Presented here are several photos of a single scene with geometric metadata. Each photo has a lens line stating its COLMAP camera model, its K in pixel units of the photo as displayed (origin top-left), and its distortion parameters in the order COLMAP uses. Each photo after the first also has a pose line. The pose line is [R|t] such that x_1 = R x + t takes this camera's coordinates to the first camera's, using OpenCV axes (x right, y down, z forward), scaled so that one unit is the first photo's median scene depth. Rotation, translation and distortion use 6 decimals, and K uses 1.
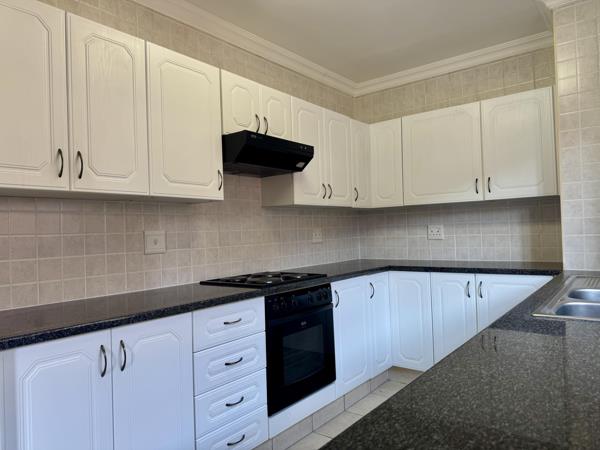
lens RADIAL K [[428.8, 0, 296.9], [0, 428.8, 225.1], [0, 0, 1]] dist [0.054716, -0.069805]
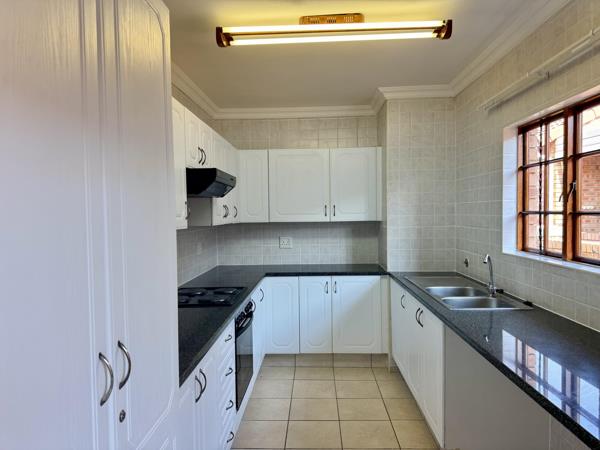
lens RADIAL K [[428.8, 0, 298.7], [0, 428.8, 226.8], [0, 0, 1]] dist [0.054716, -0.069805]
pose [[0.794620, -0.000445, 0.607107, -0.459820], [-0.022840, 0.999270, 0.030628, -0.077206], [-0.606677, -0.038204, 0.794030, -0.022830]]
